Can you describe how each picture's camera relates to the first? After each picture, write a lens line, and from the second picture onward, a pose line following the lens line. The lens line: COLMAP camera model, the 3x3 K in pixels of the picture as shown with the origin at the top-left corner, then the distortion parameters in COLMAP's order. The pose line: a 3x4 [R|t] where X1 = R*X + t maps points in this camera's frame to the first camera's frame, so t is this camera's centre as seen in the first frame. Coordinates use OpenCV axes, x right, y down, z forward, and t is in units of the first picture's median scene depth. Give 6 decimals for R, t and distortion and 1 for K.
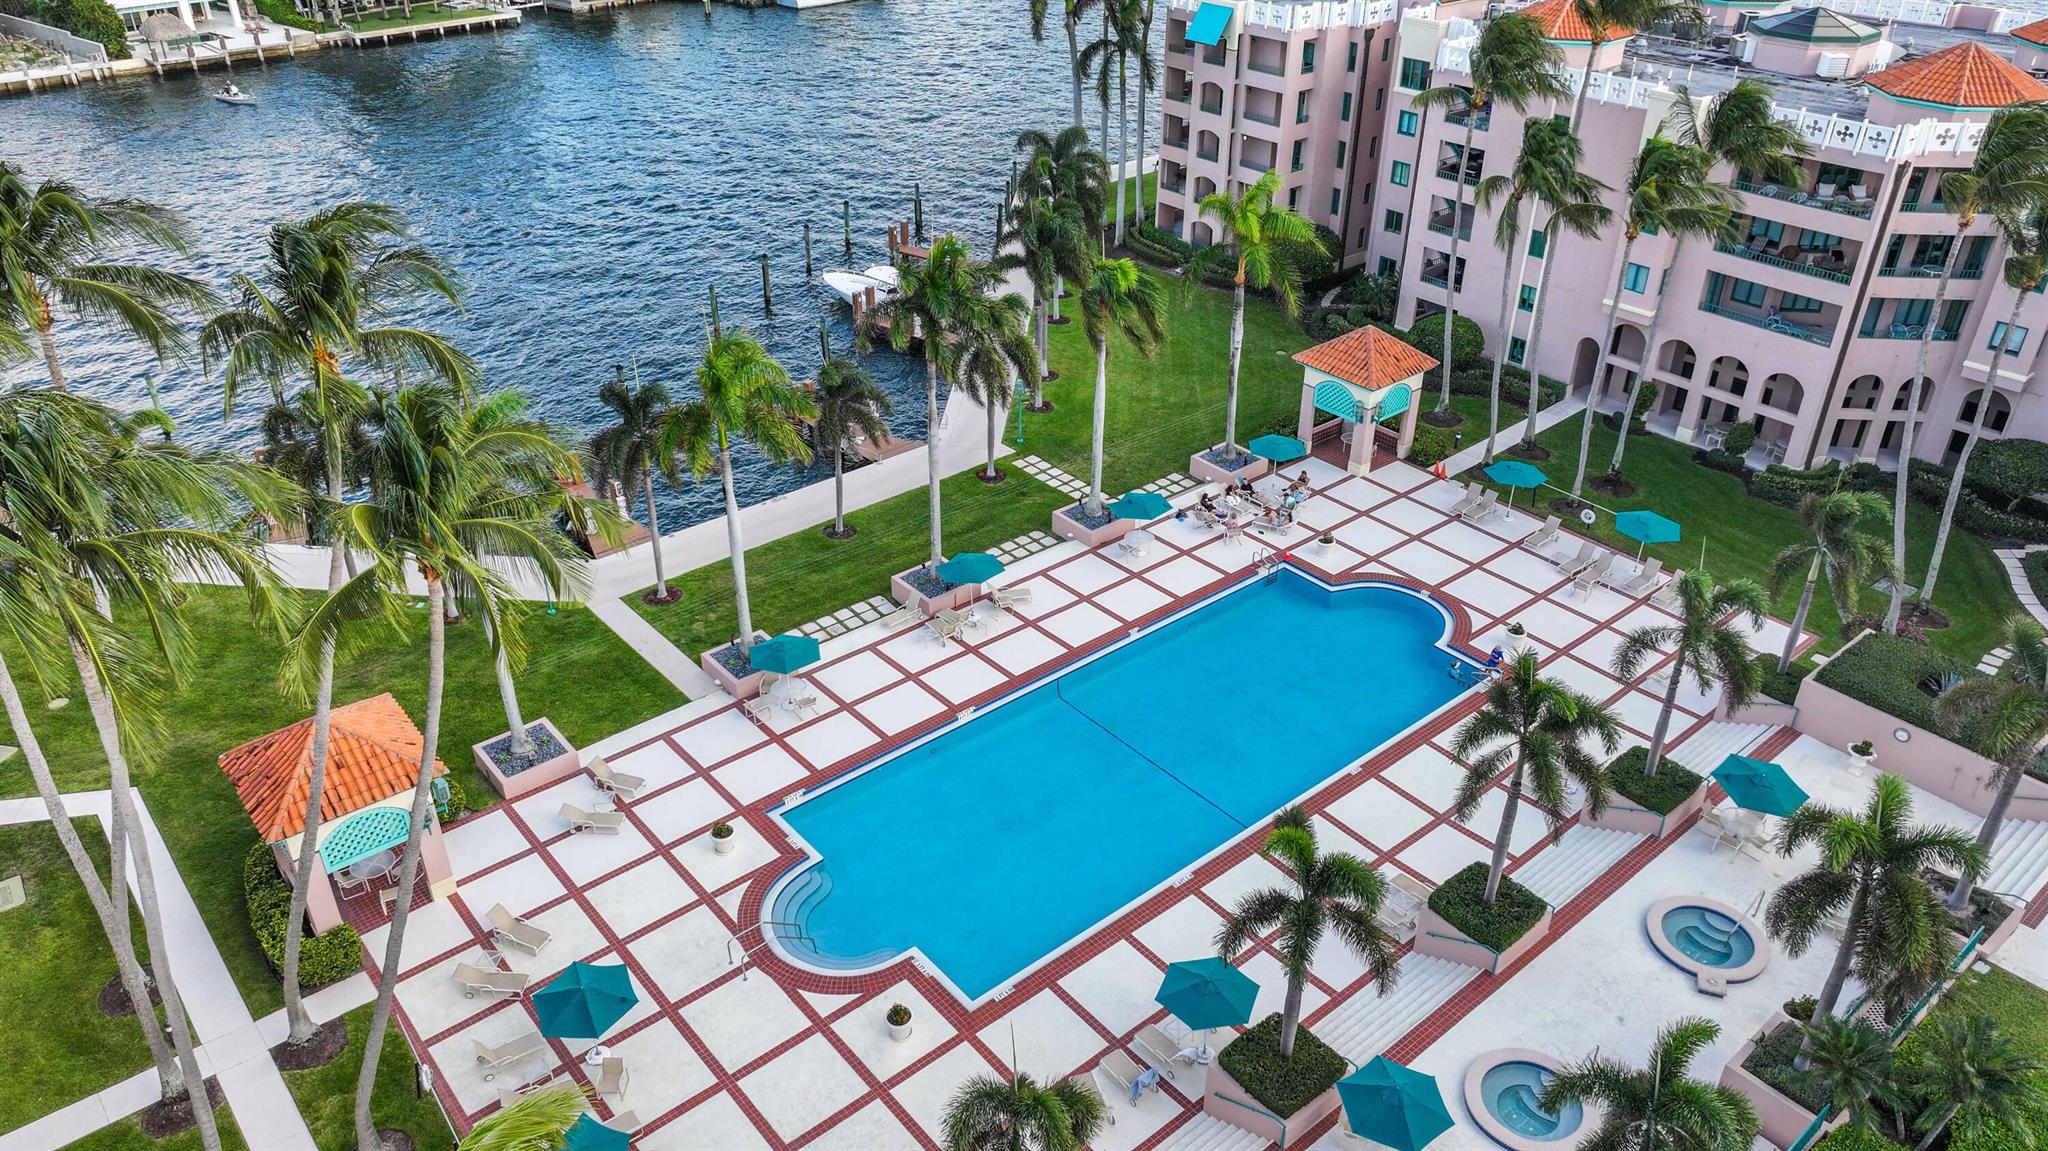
lens RADIAL K [[1433.5, 0, 1032.9], [0, 1433.5, 577.3], [0, 0, 1]] dist [0.003689, 0.000983]
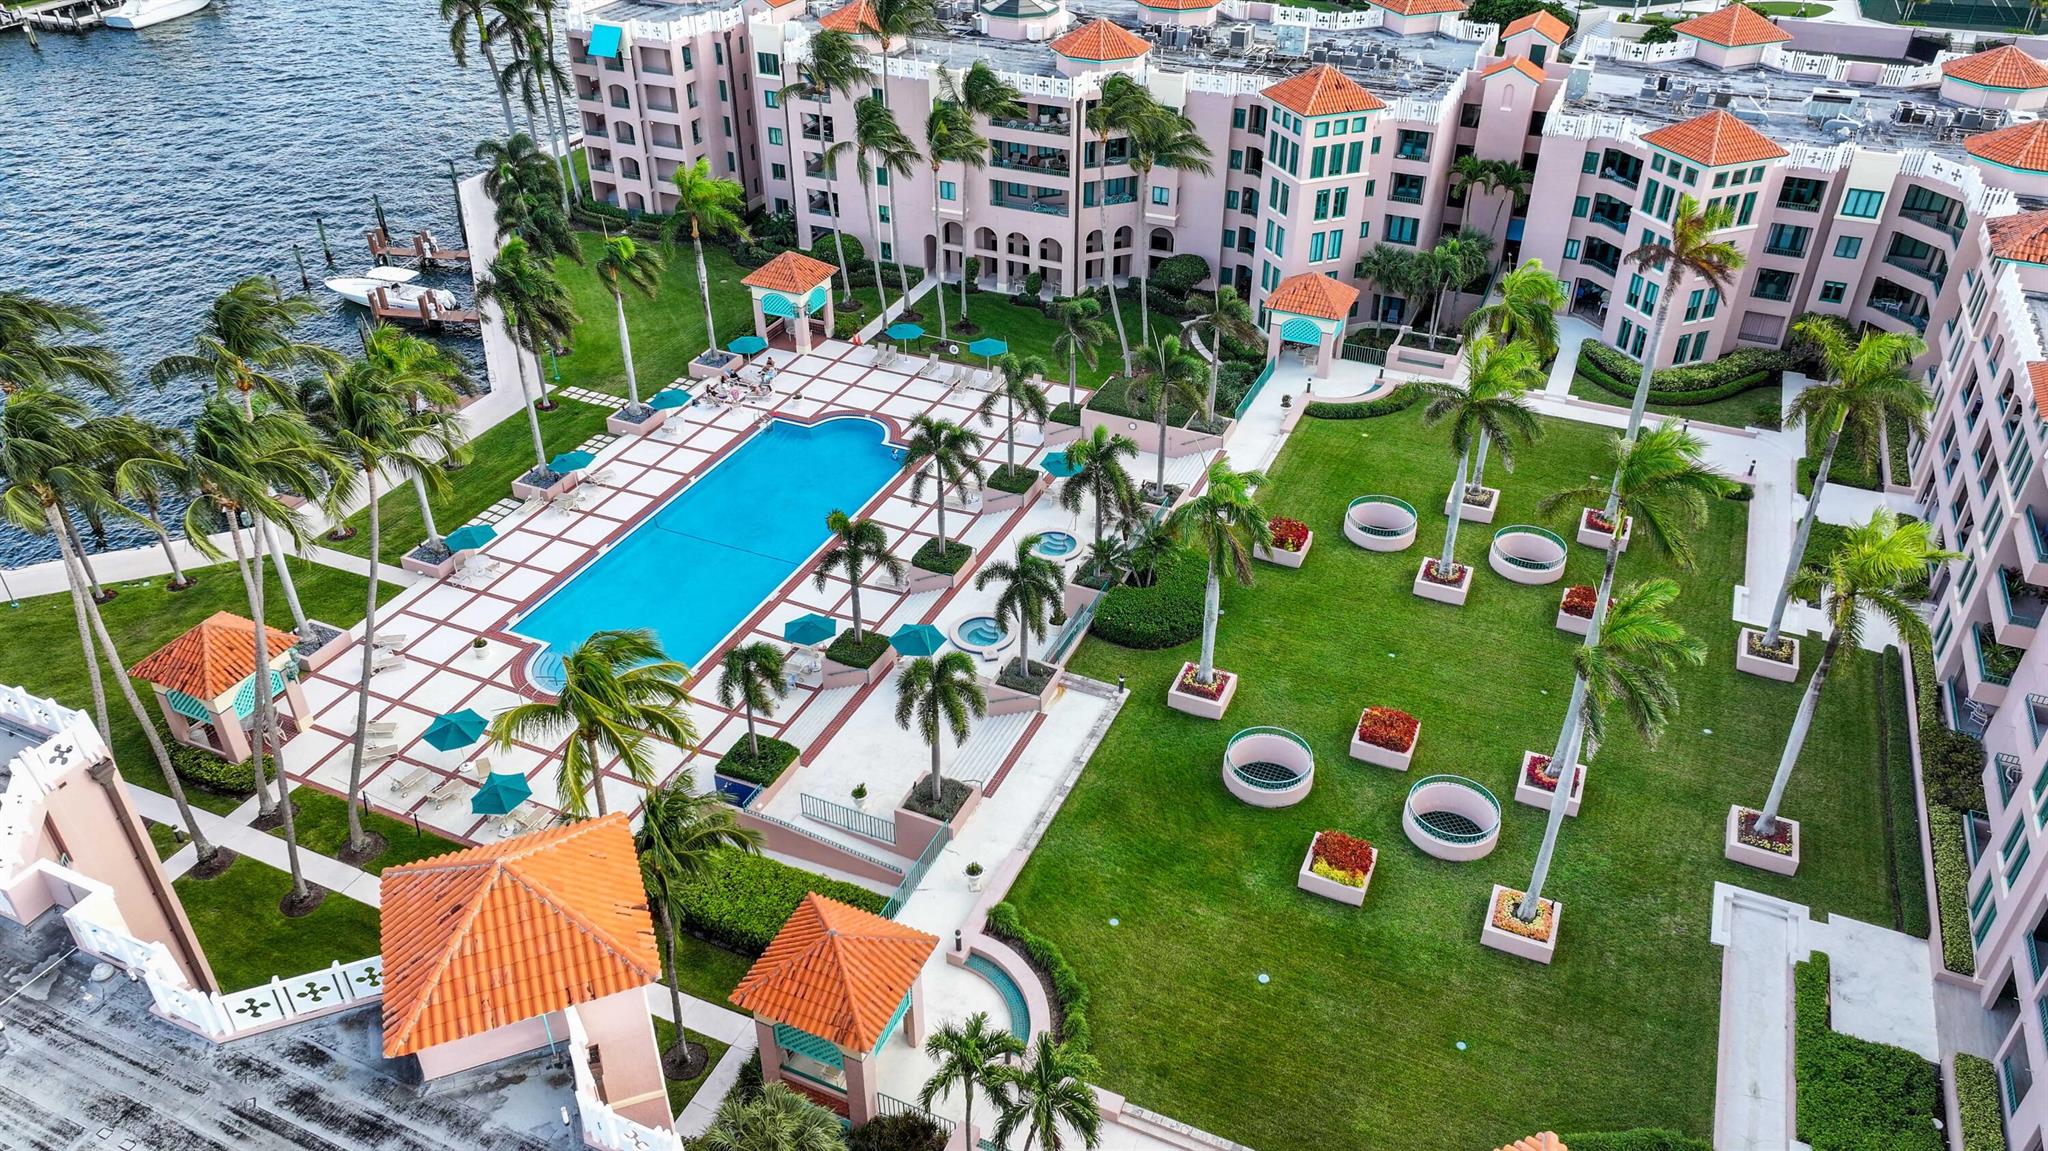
lens RADIAL K [[1433.5, 0, 1032.9], [0, 1433.5, 577.3], [0, 0, 1]] dist [0.003689, 0.000983]
pose [[0.899729, -0.247425, 0.359541, -0.144881], [0.228856, 0.968904, 0.094071, 0.064866], [-0.371636, -0.002355, 0.928376, -0.441229]]
